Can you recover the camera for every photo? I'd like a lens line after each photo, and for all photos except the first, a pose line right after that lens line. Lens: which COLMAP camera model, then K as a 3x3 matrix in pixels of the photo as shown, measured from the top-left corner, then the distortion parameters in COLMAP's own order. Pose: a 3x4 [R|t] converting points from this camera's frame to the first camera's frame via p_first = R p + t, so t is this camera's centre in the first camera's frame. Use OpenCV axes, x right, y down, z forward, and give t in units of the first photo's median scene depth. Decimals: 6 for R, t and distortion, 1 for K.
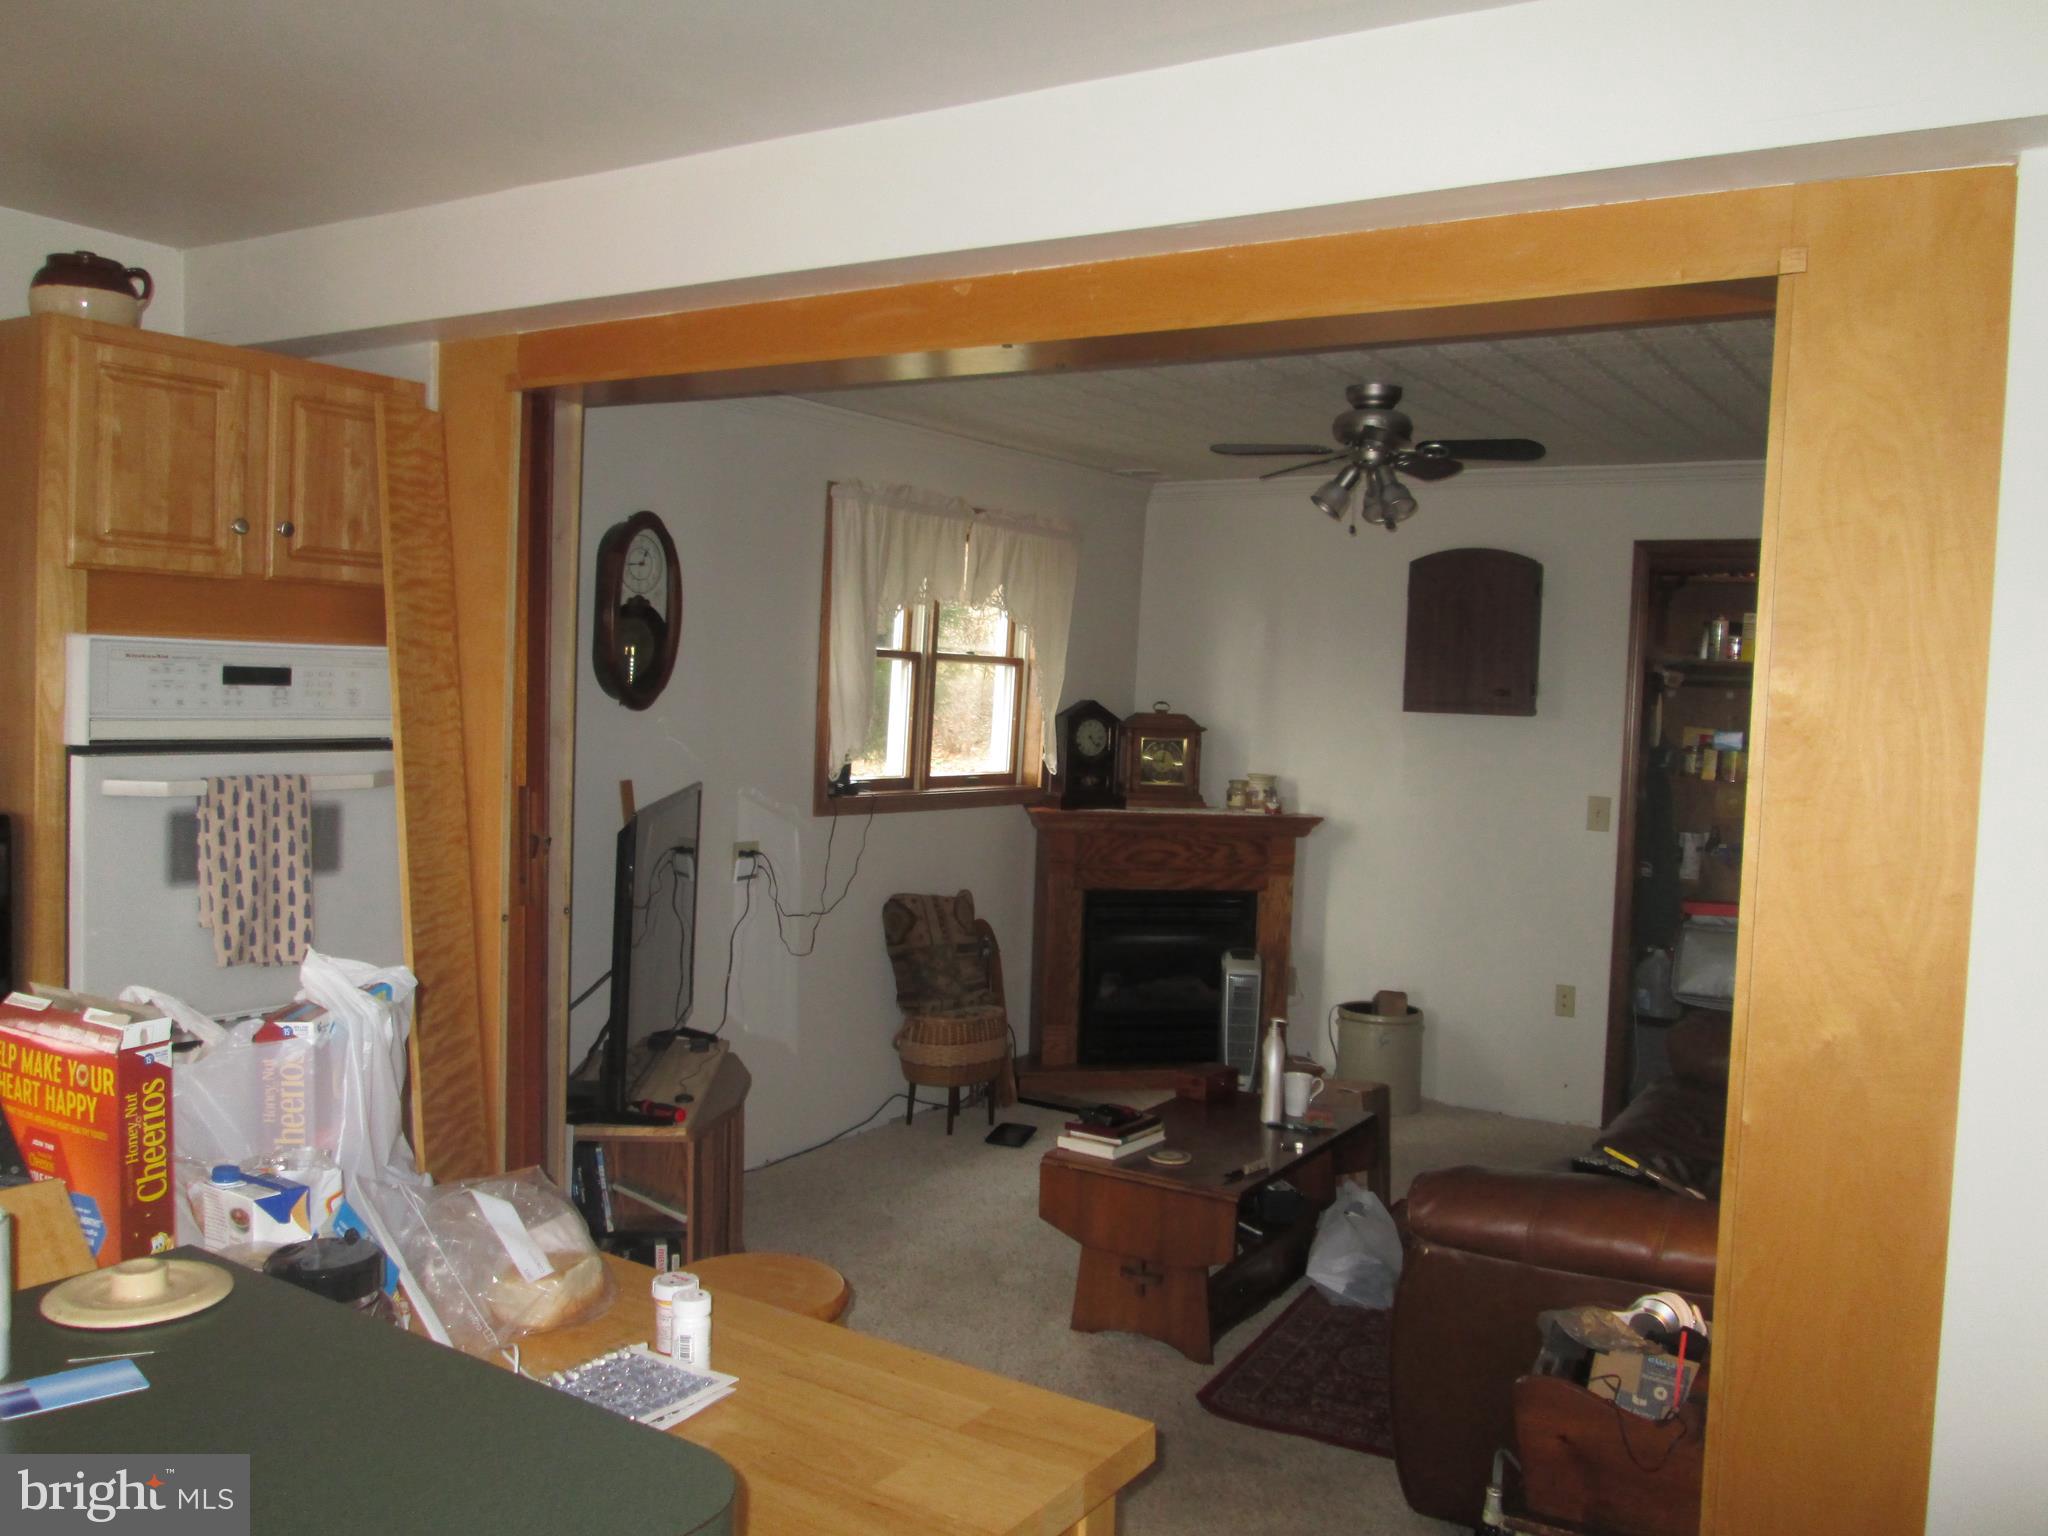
lens RADIAL K [[1694.3, 0, 1018.1], [0, 1694.3, 770.6], [0, 0, 1]] dist [-0.019524, -0.012640]
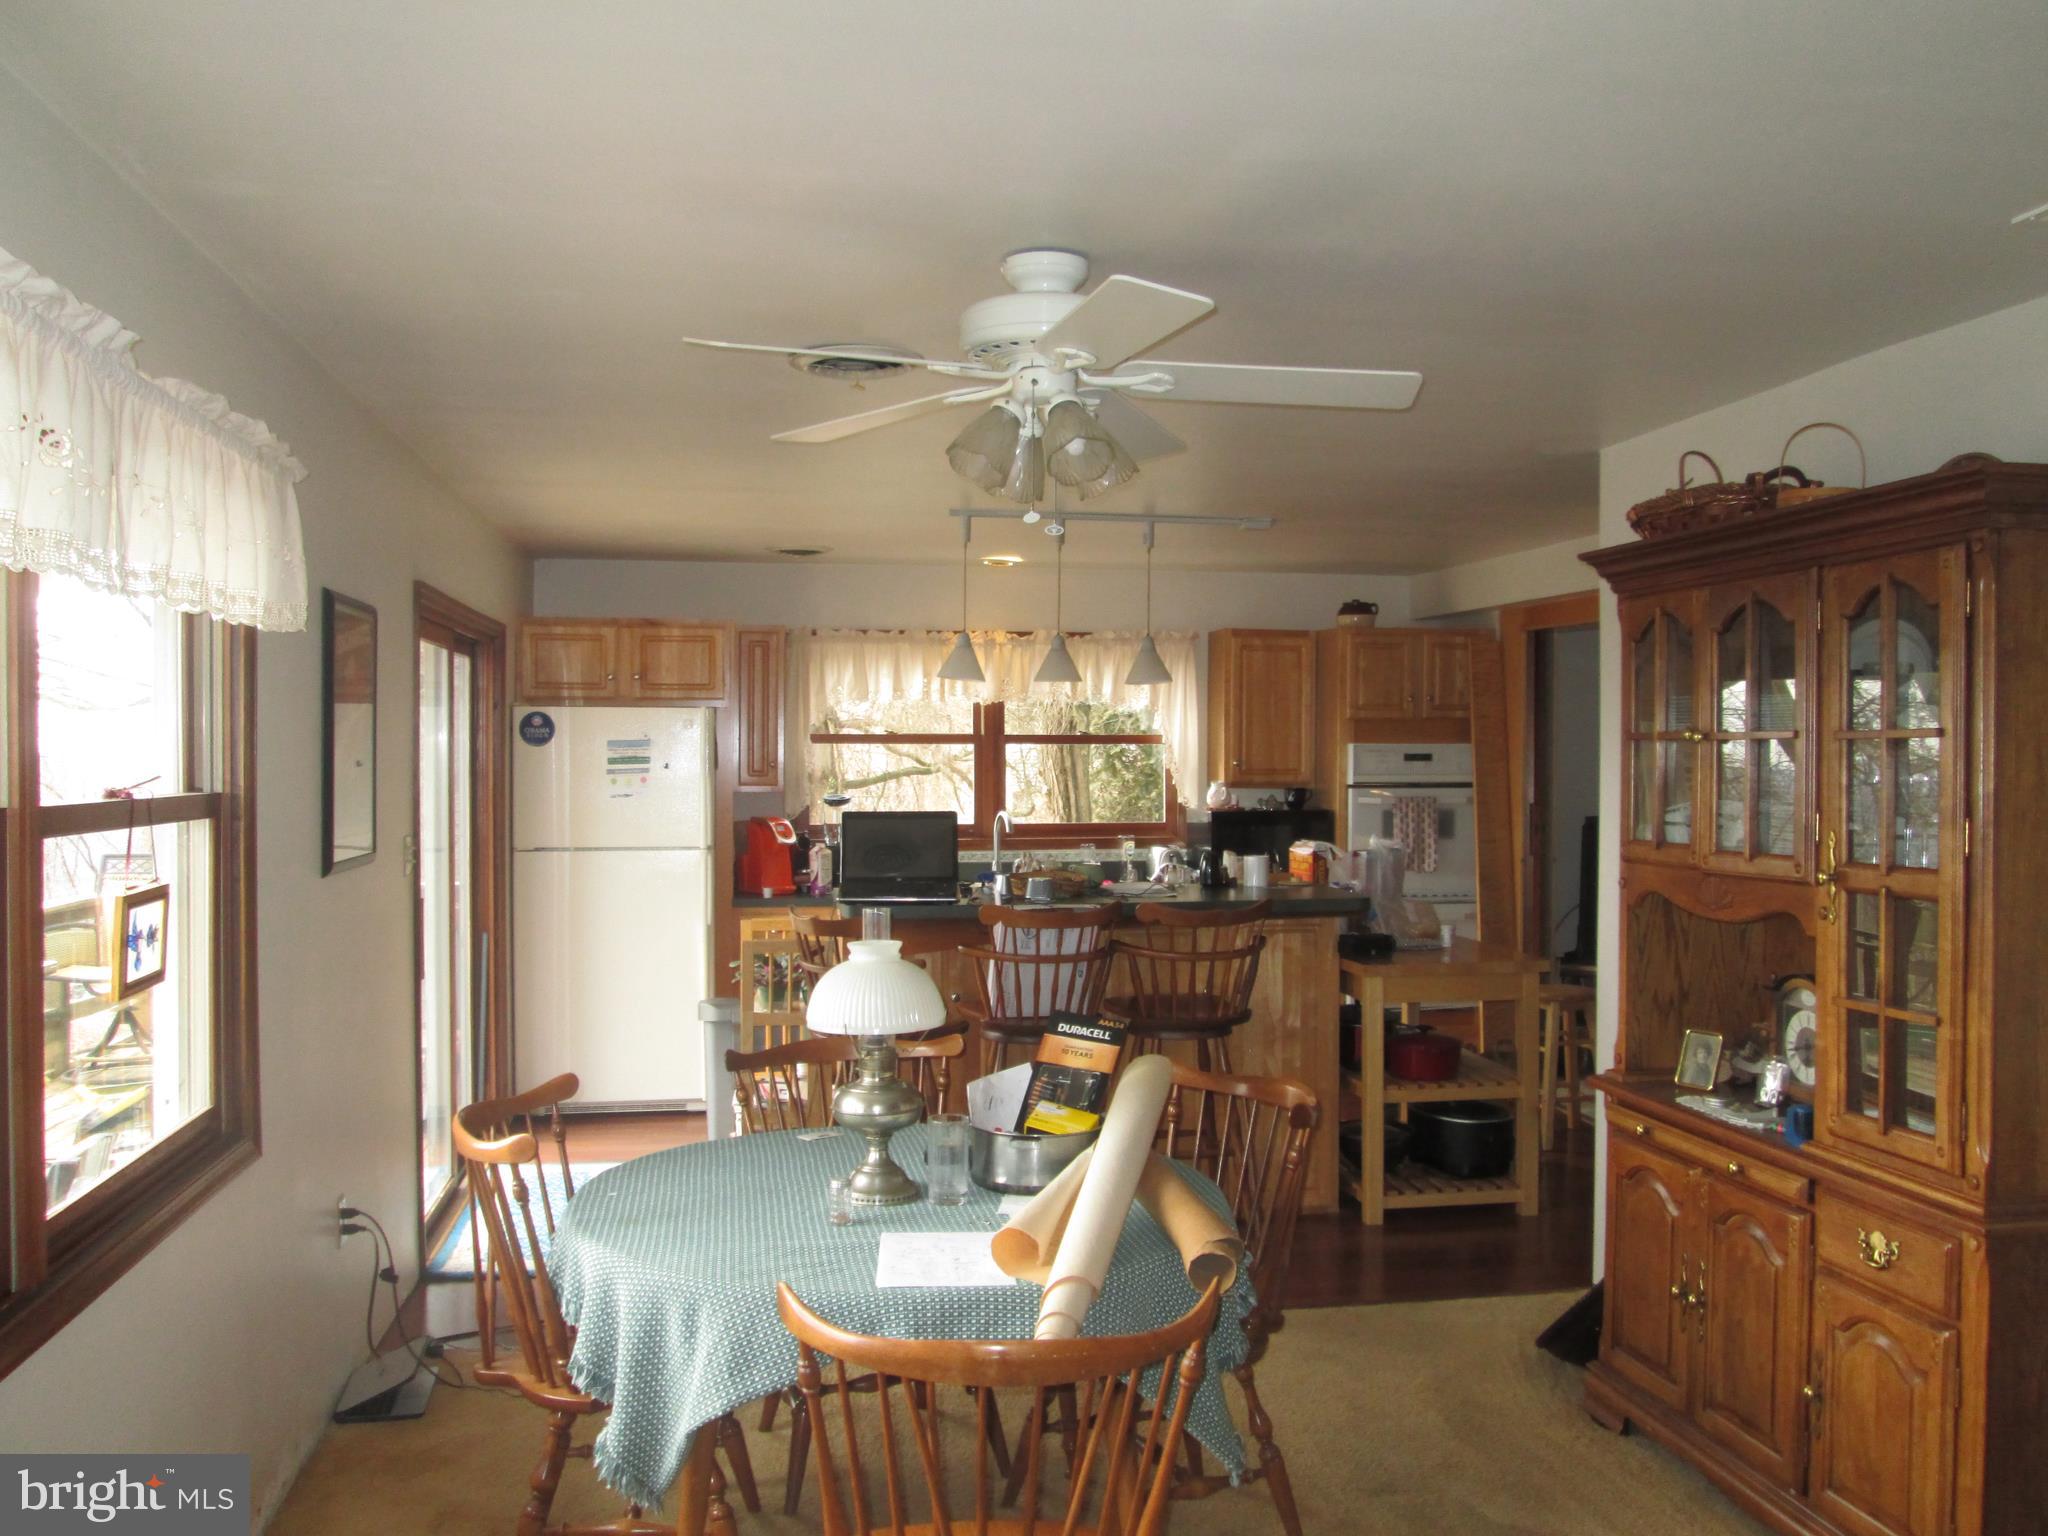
lens RADIAL K [[1694.3, 0, 1029.2], [0, 1694.3, 770.6], [0, 0, 1]] dist [-0.019524, -0.012640]
pose [[0.679615, -0.021067, -0.733267, 0.999210], [-0.019379, 0.998723, -0.046655, 0.091933], [0.733313, 0.045917, 0.678339, -1.127822]]
